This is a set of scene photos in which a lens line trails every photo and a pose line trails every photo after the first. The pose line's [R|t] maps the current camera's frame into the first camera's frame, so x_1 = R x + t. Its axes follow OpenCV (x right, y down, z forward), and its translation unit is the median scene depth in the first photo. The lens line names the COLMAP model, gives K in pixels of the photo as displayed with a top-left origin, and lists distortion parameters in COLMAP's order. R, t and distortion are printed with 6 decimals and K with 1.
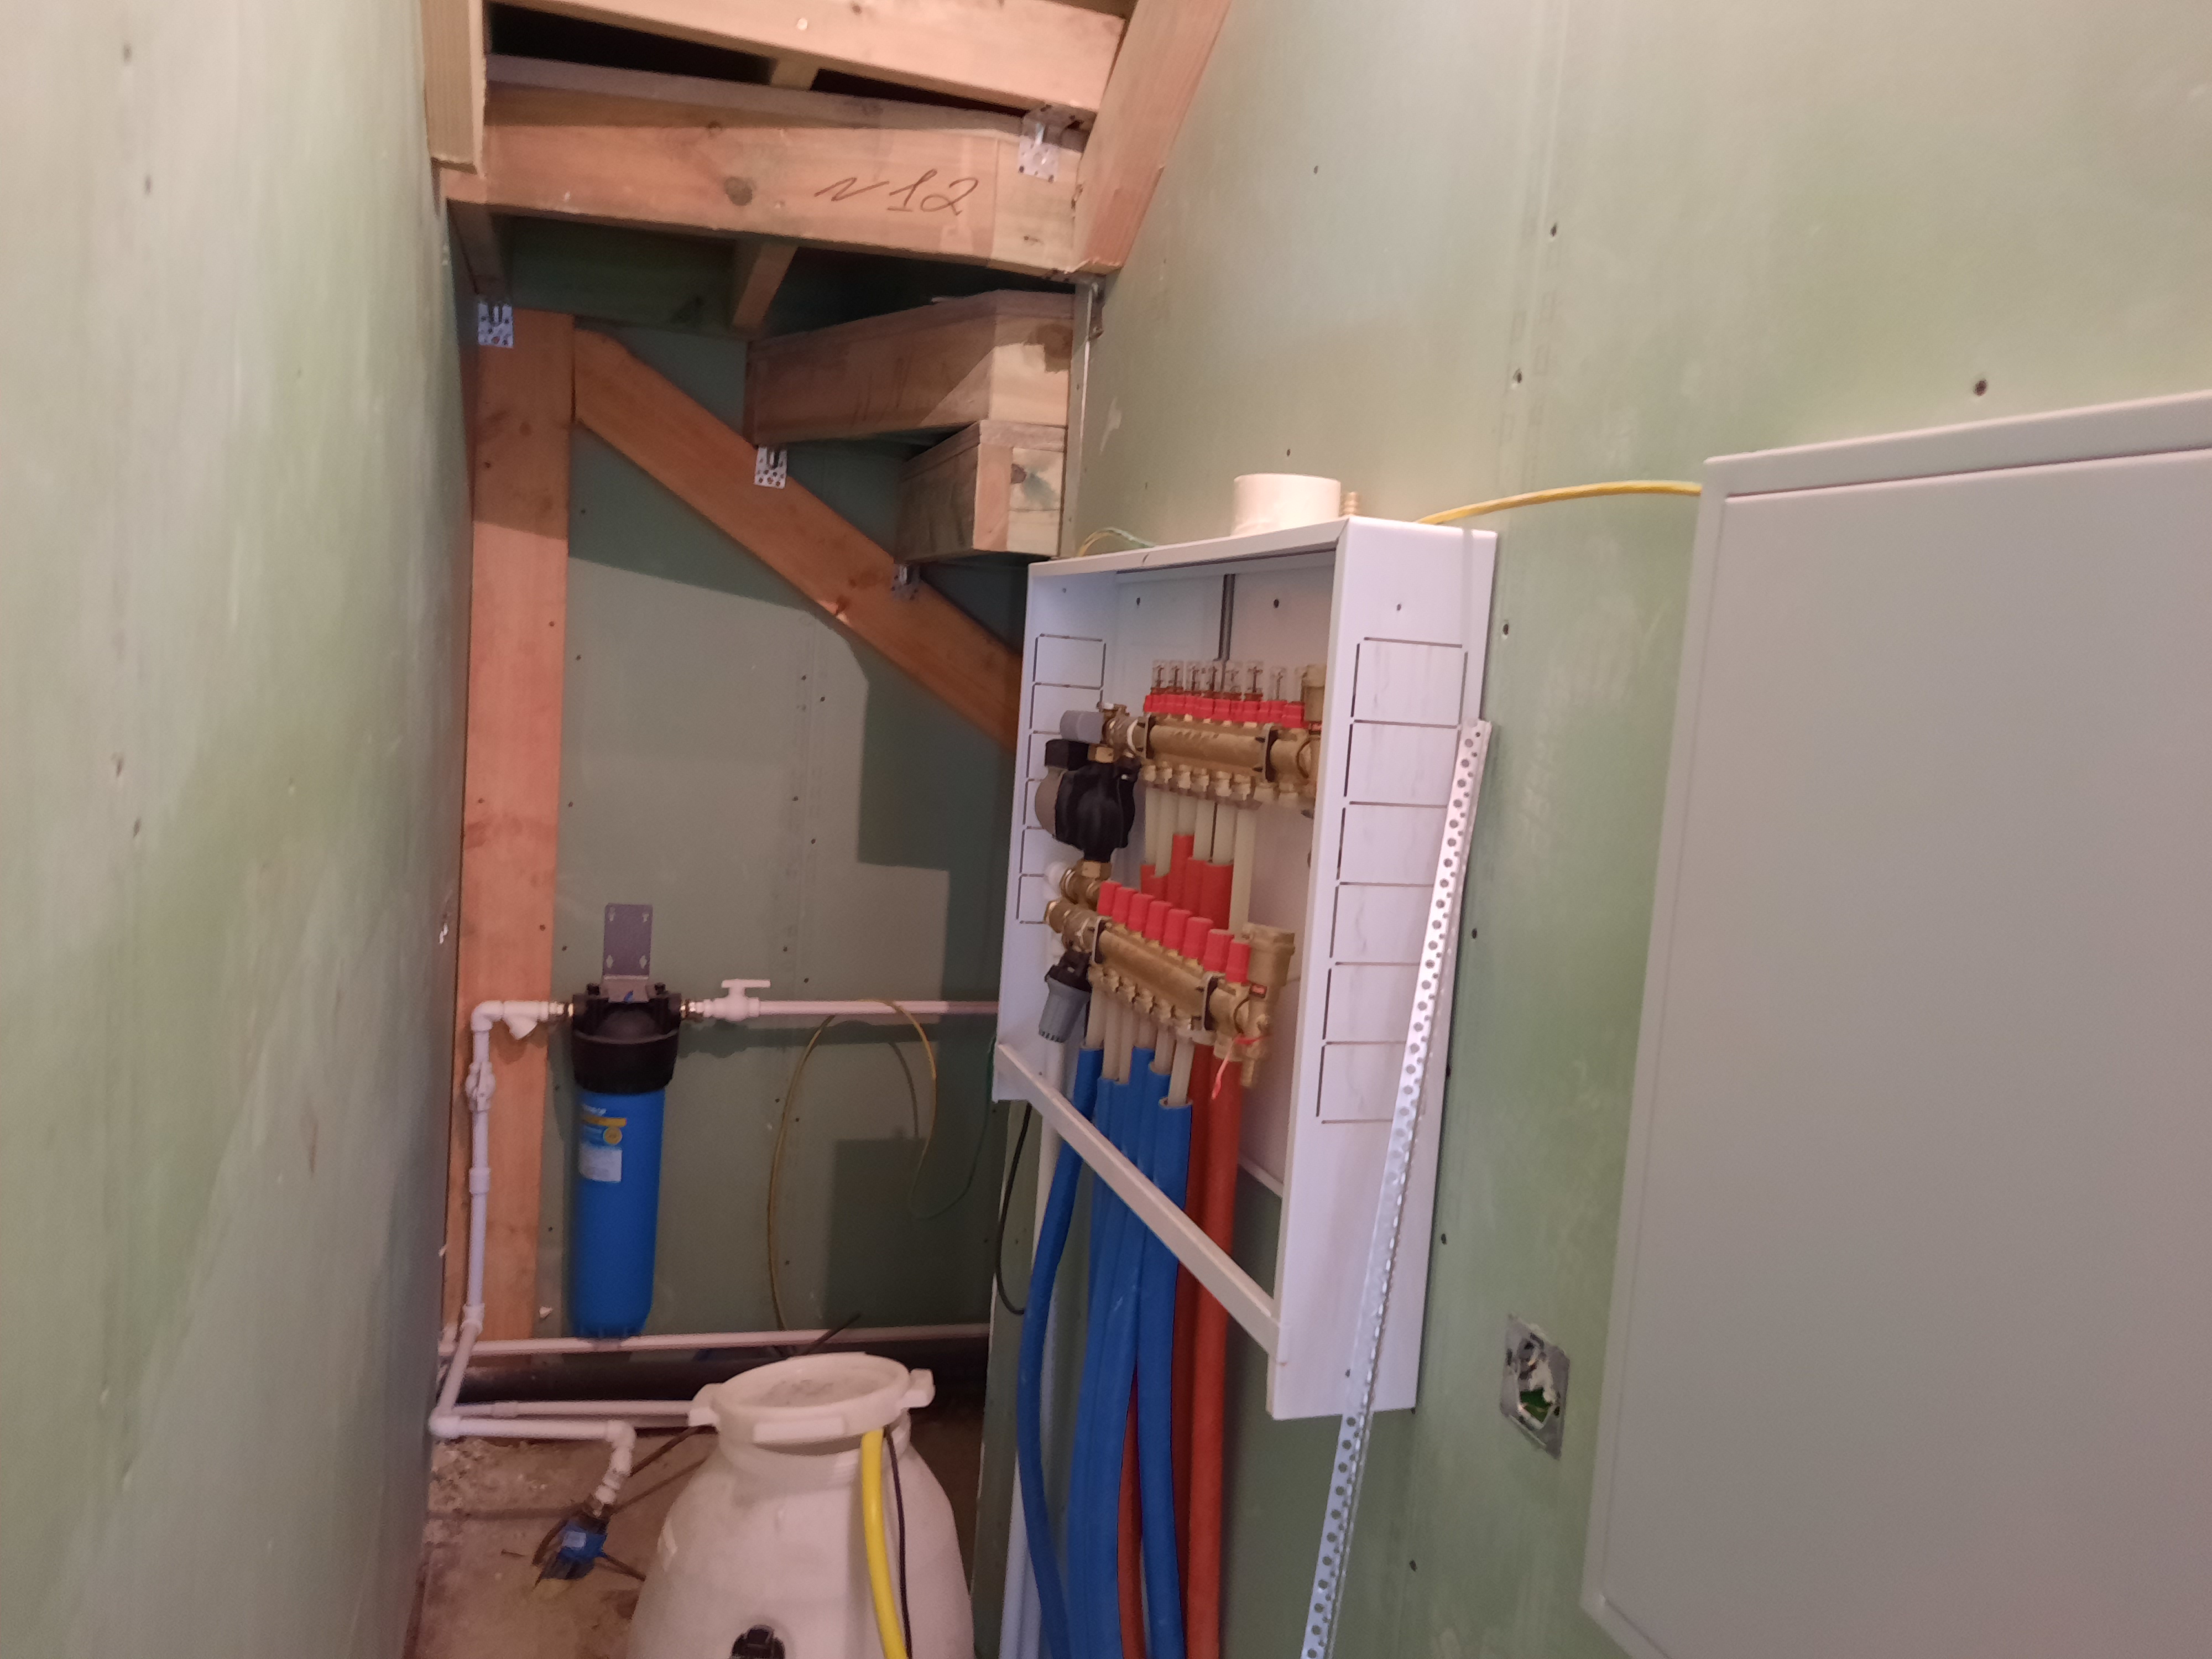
lens RADIAL K [[1607.5, 0, 1137.7], [0, 1607.5, 840.3], [0, 0, 1]] dist [0.059413, -0.056457]
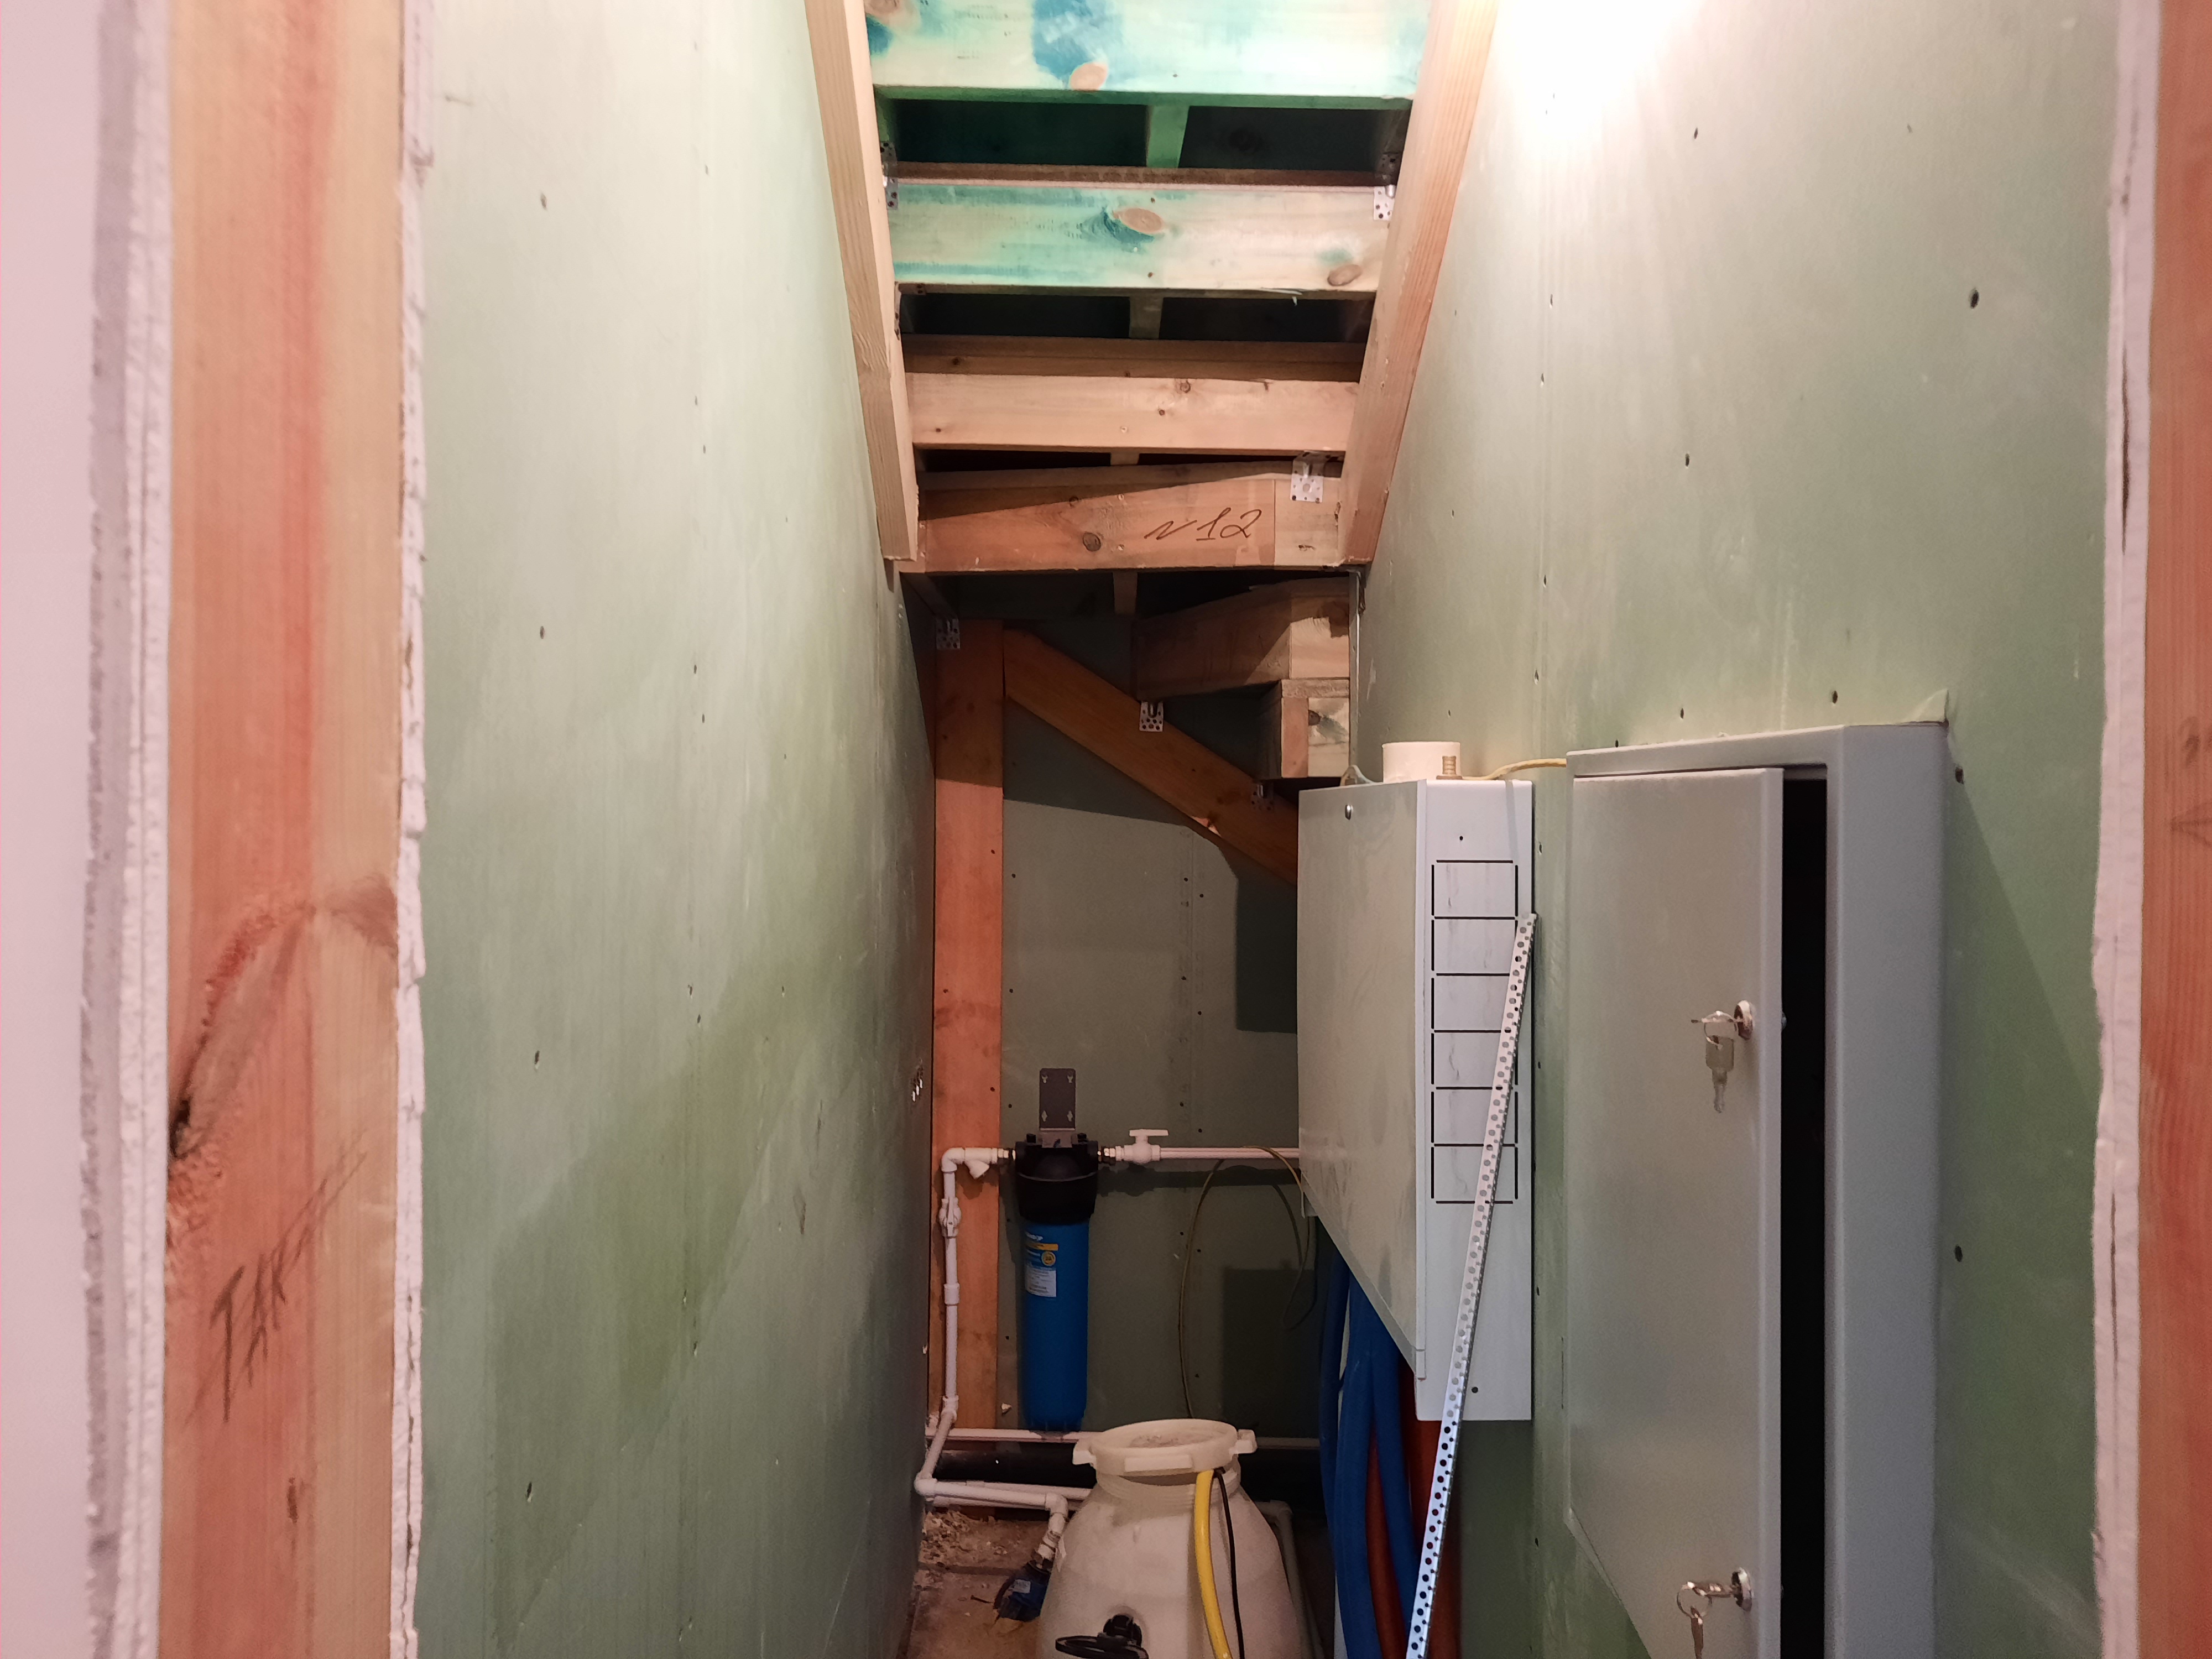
lens RADIAL K [[1614.1, 0, 1138.6], [0, 1614.1, 834.3], [0, 0, 1]] dist [0.074573, -0.095489]
pose [[0.954153, -0.066090, -0.291931, 0.171863], [0.034194, 0.993002, -0.113043, 0.003716], [0.297359, 0.097878, 0.949735, -0.261176]]
